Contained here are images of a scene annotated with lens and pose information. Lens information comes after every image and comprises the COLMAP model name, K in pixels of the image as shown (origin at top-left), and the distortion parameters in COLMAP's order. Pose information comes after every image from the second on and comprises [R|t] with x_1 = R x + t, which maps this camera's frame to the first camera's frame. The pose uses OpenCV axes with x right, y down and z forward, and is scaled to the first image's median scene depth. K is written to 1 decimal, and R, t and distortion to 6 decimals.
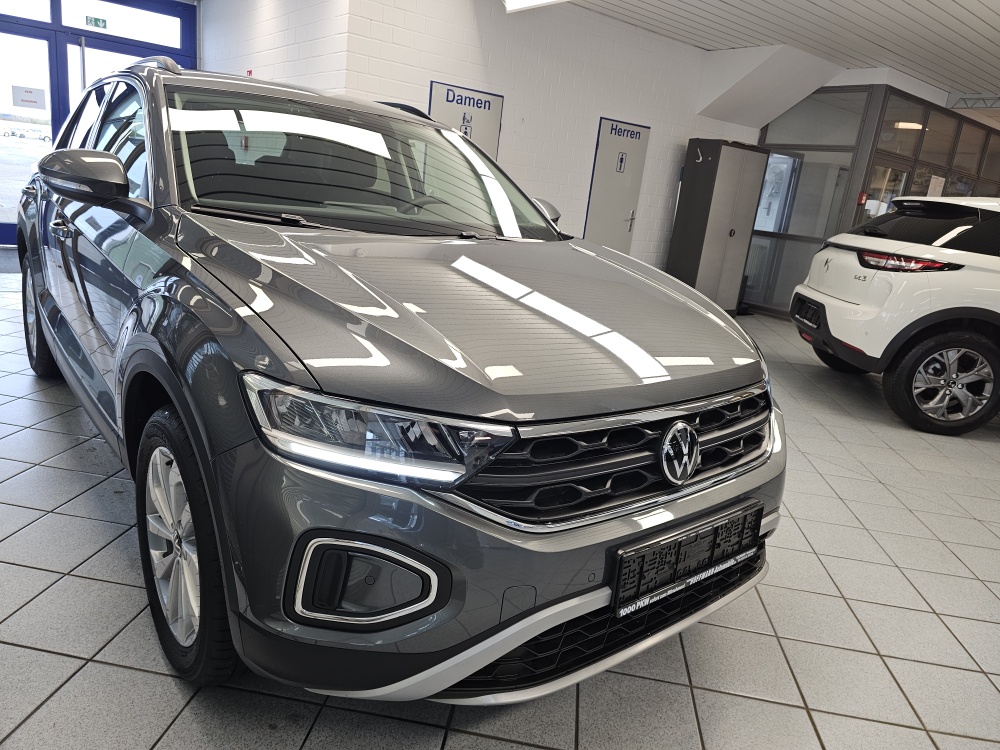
lens RADIAL K [[667.6, 0, 500.0], [0, 667.6, 375.0], [0, 0, 1]] dist [0.047103, -0.044312]
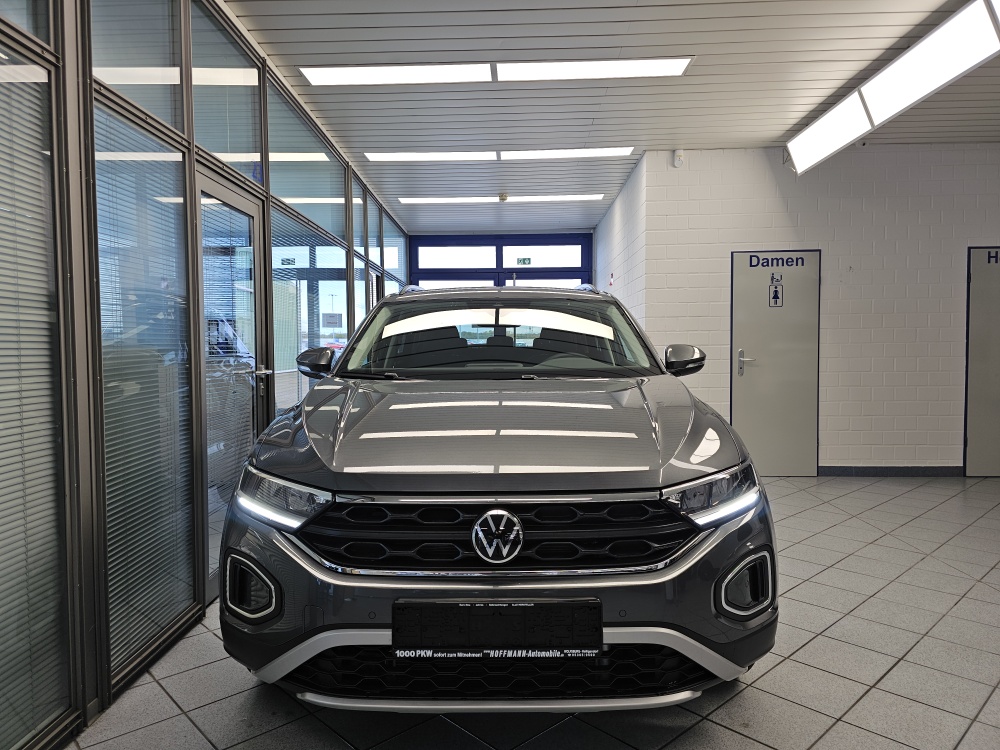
lens RADIAL K [[686.9, 0, 504.8], [0, 686.9, 368.6], [0, 0, 1]] dist [0.002858, -0.000938]
pose [[0.764190, -0.097592, -0.637565, 1.160931], [-0.079692, 0.966626, -0.243481, 0.135052], [0.640049, 0.236875, 0.730909, 0.071947]]
